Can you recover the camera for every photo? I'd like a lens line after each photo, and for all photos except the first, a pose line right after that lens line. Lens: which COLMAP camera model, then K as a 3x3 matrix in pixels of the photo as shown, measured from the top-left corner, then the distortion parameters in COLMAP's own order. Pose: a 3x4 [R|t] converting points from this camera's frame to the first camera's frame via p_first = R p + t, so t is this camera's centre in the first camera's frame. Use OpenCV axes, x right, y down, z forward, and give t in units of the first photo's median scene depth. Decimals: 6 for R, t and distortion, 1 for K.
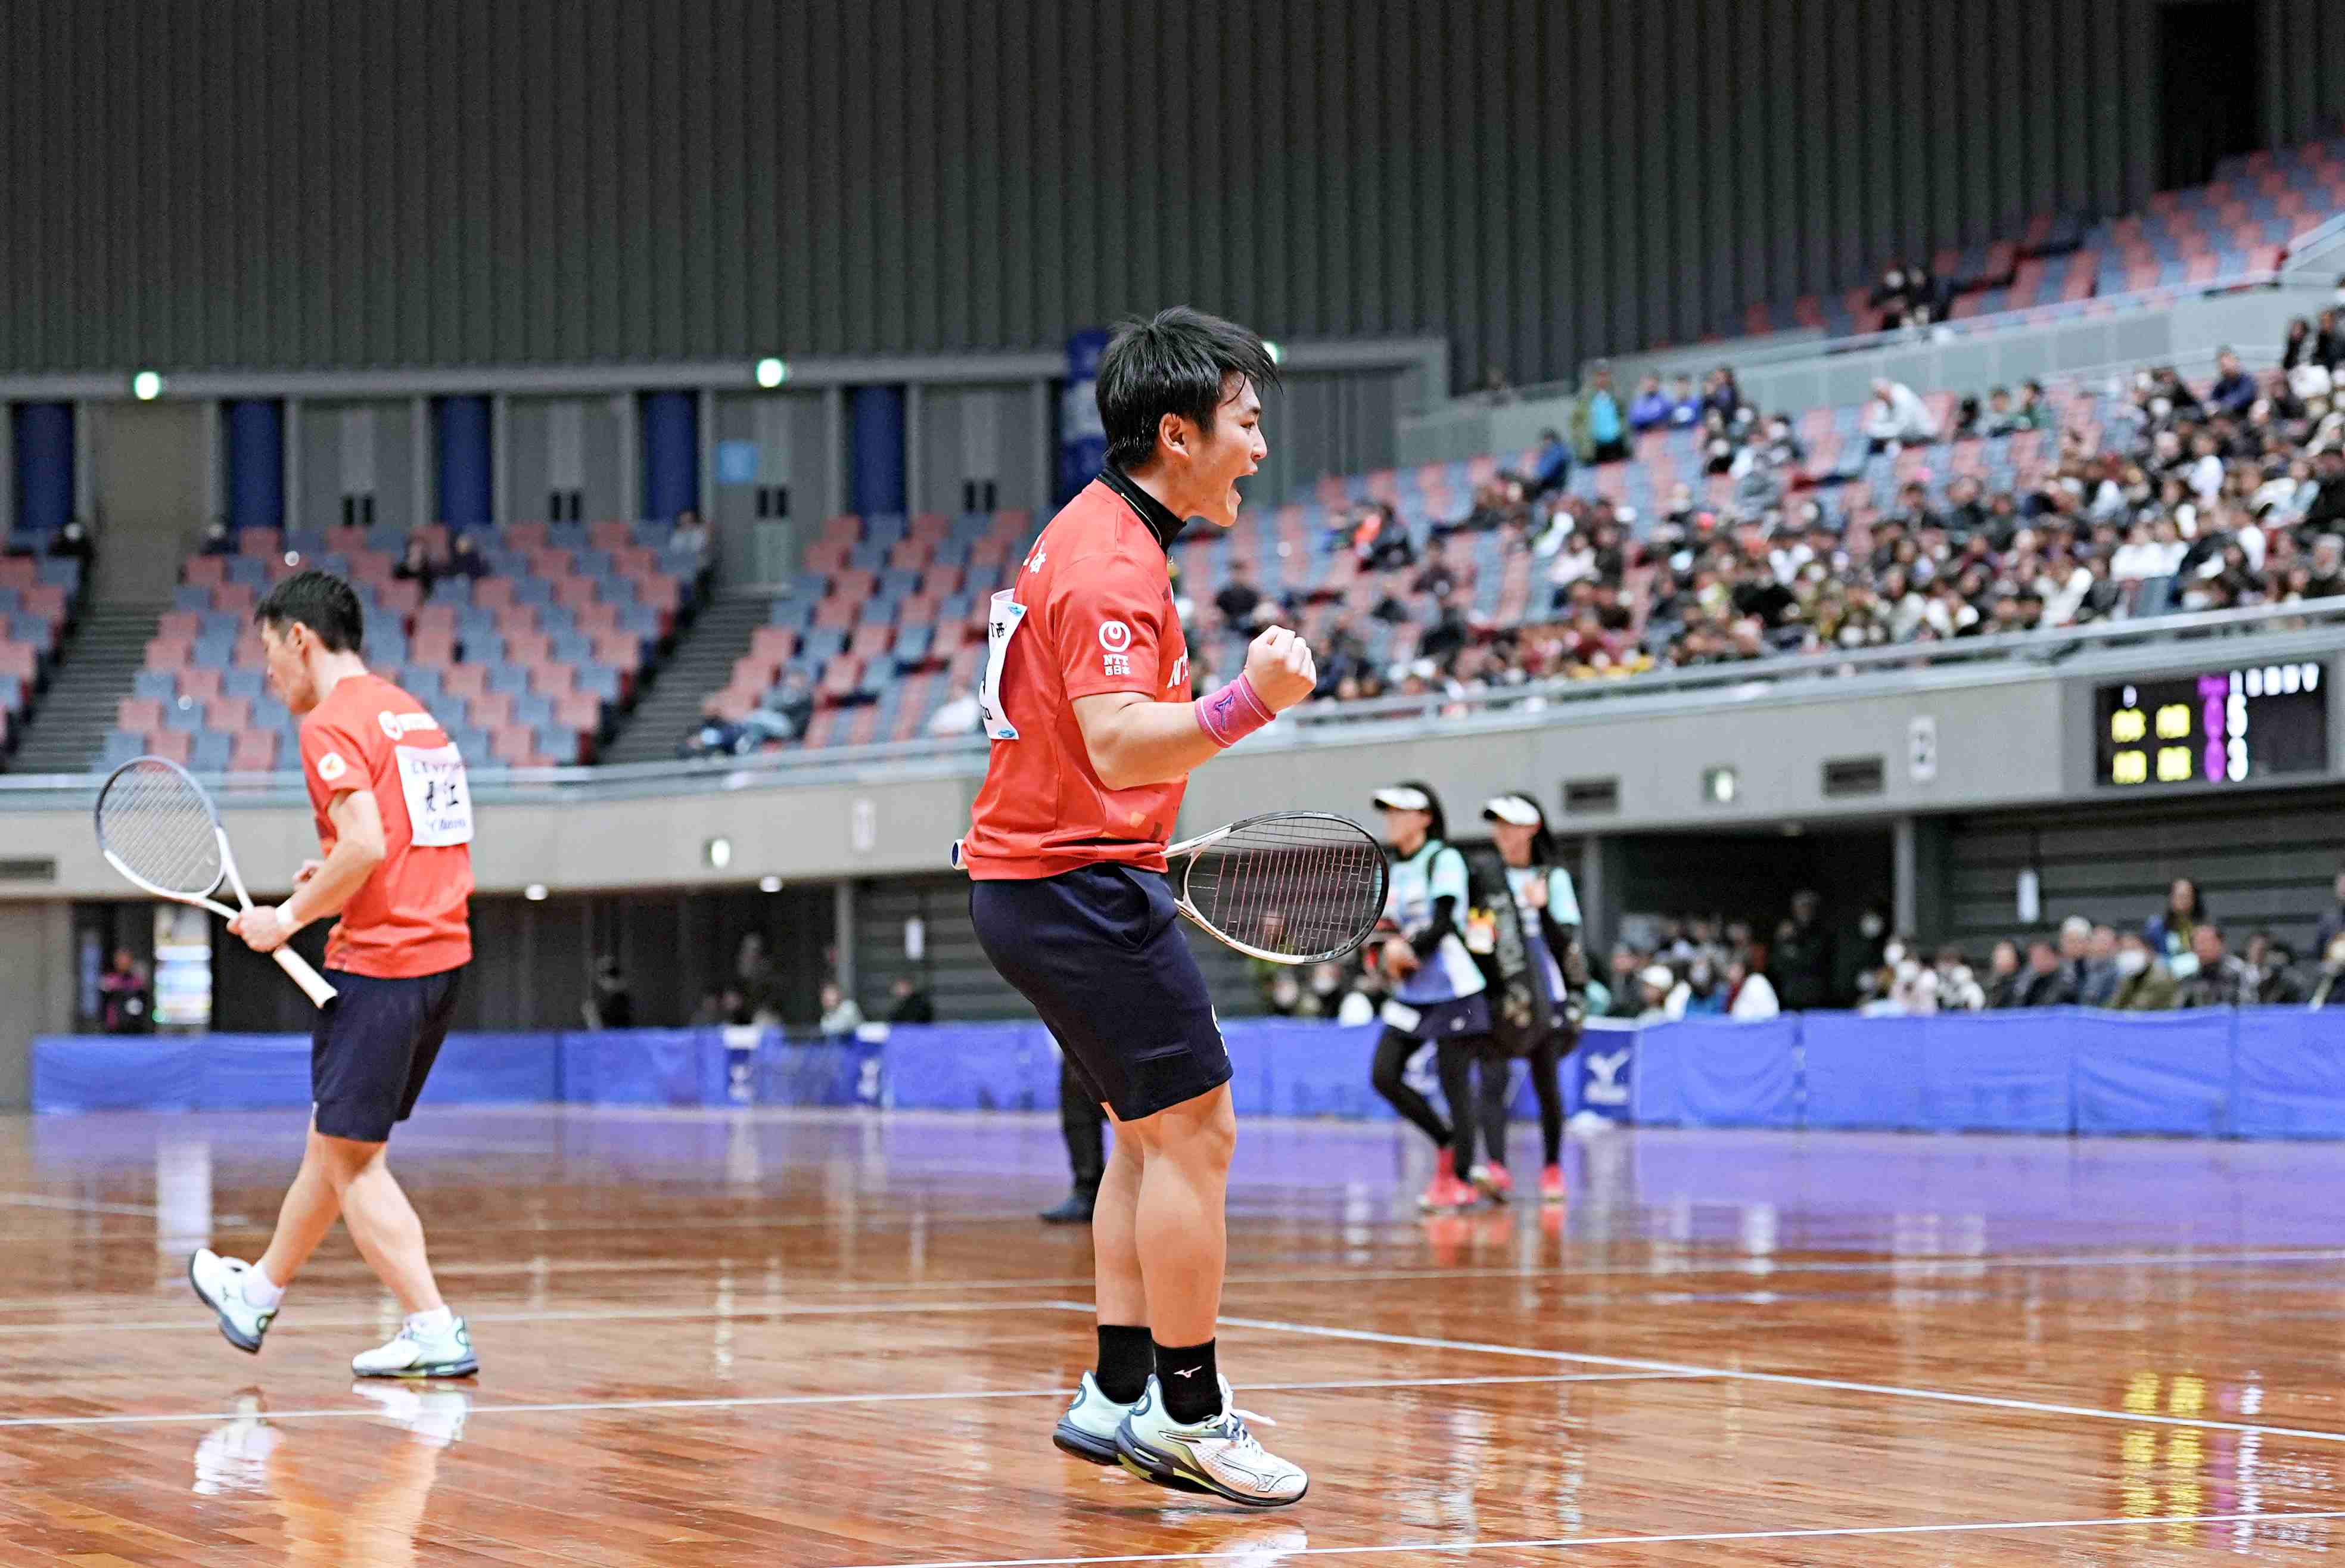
lens RADIAL K [[7647.6, 0, 1170.8], [0, 7647.6, 790.4], [0, 0, 1]] dist [0.169160, 0.000000]
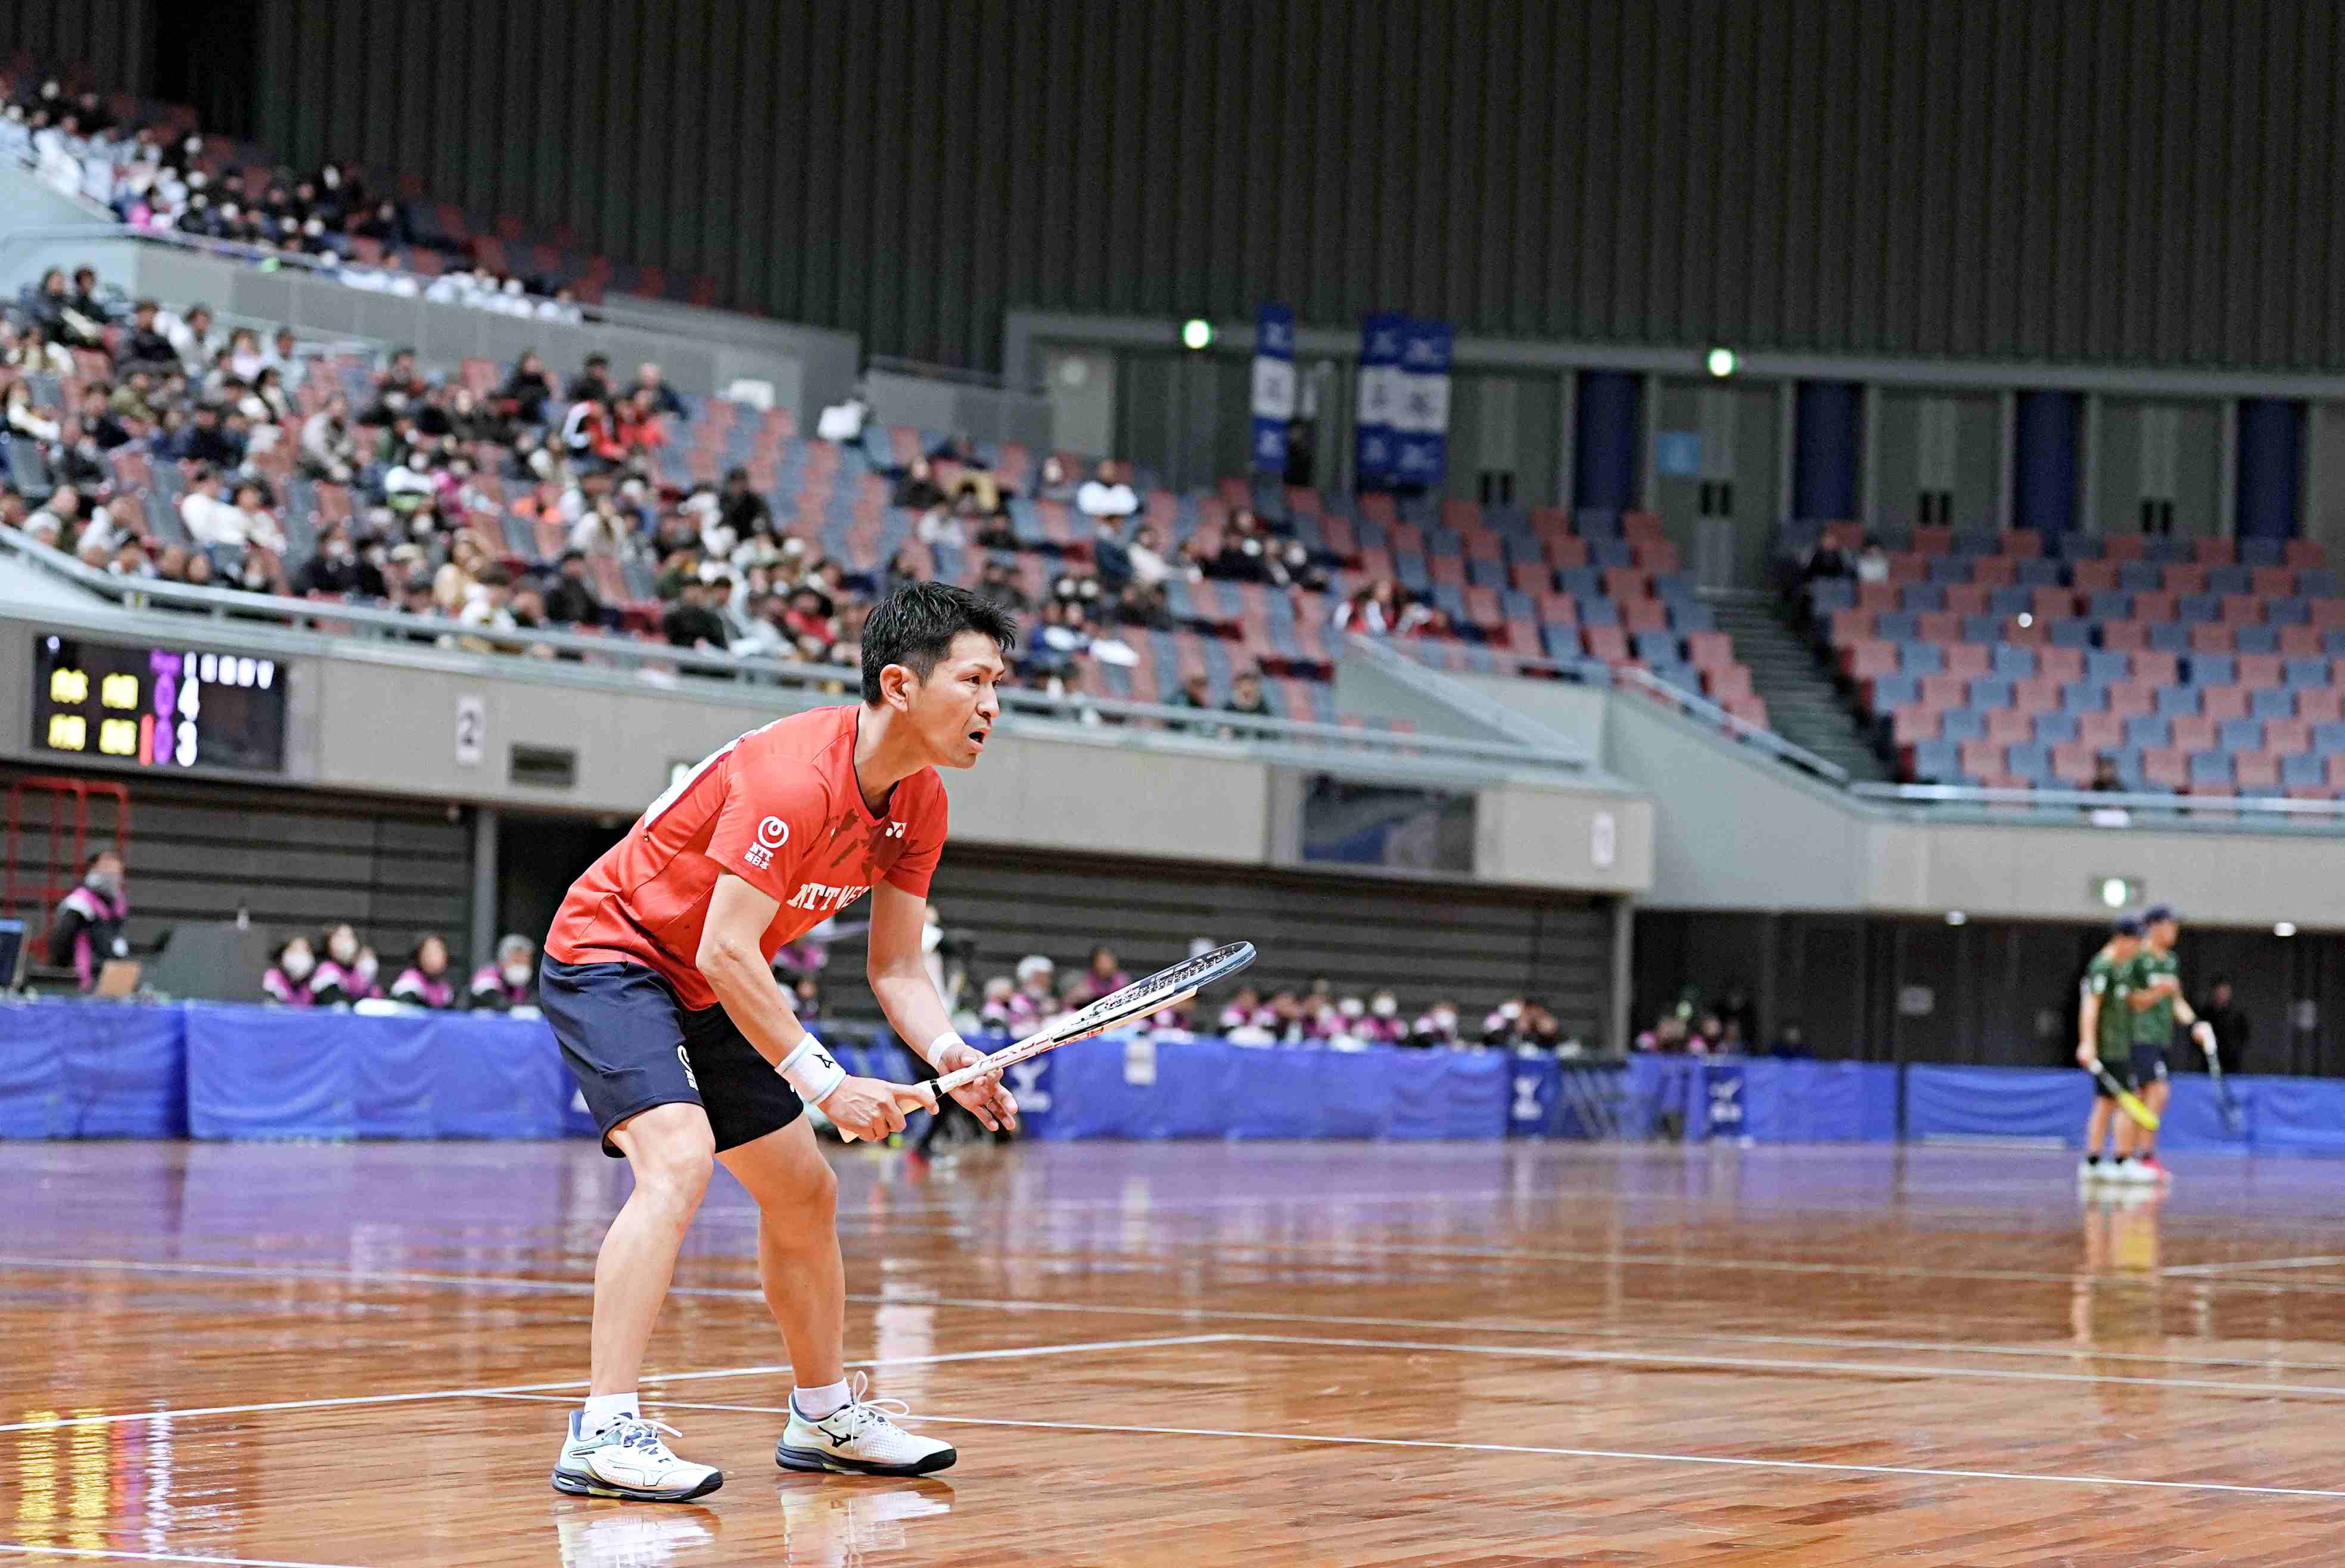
lens RADIAL K [[8020.4, 0, 1168.2], [0, 8020.4, 780.0], [0, 0, 1]] dist [0.039554, 0.000000]
pose [[-0.766127, 0.002042, 0.642686, -1.024842], [-0.047964, 0.997025, -0.060345, 0.093387], [-0.640897, -0.077058, -0.763750, 2.780521]]
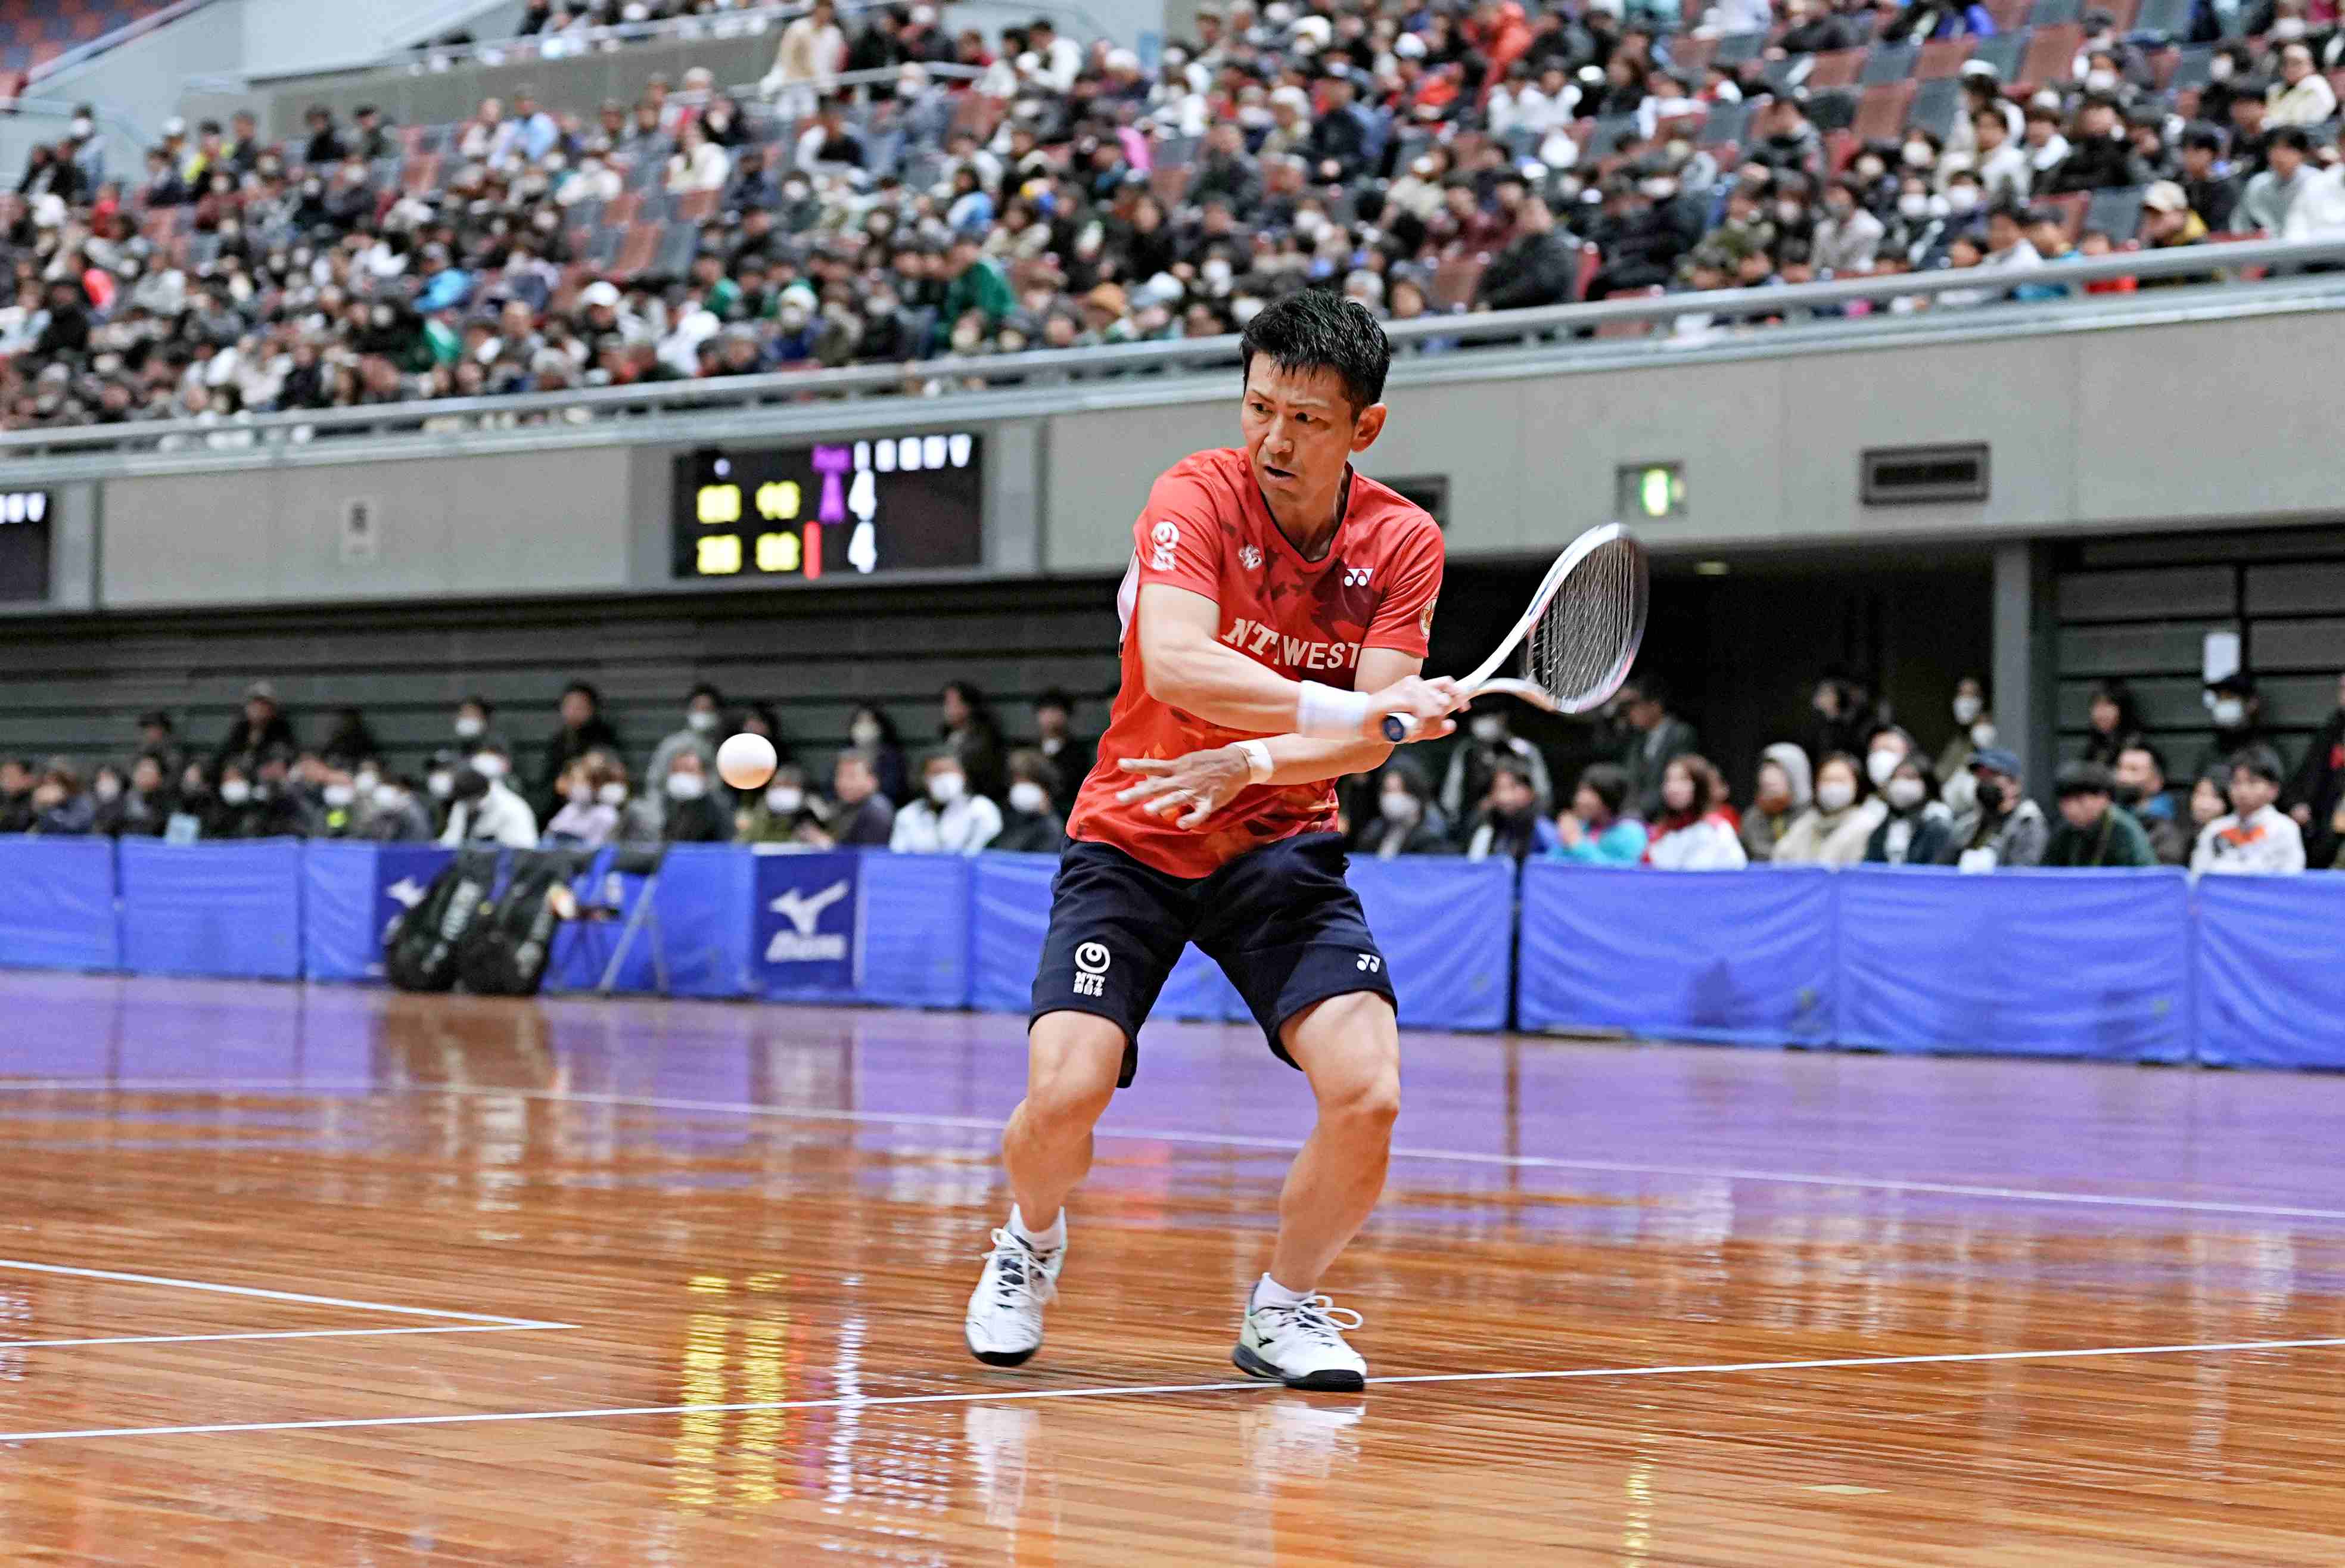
lens RADIAL K [[7647.6, 0, 1196.7], [0, 7647.6, 854.5], [0, 0, 1]] dist [0.169160, 0.000000]
pose [[0.956173, 0.016381, 0.292343, -0.109278], [-0.025251, 0.999327, 0.026594, 0.010077], [-0.291710, -0.032810, 0.955944, 0.323282]]
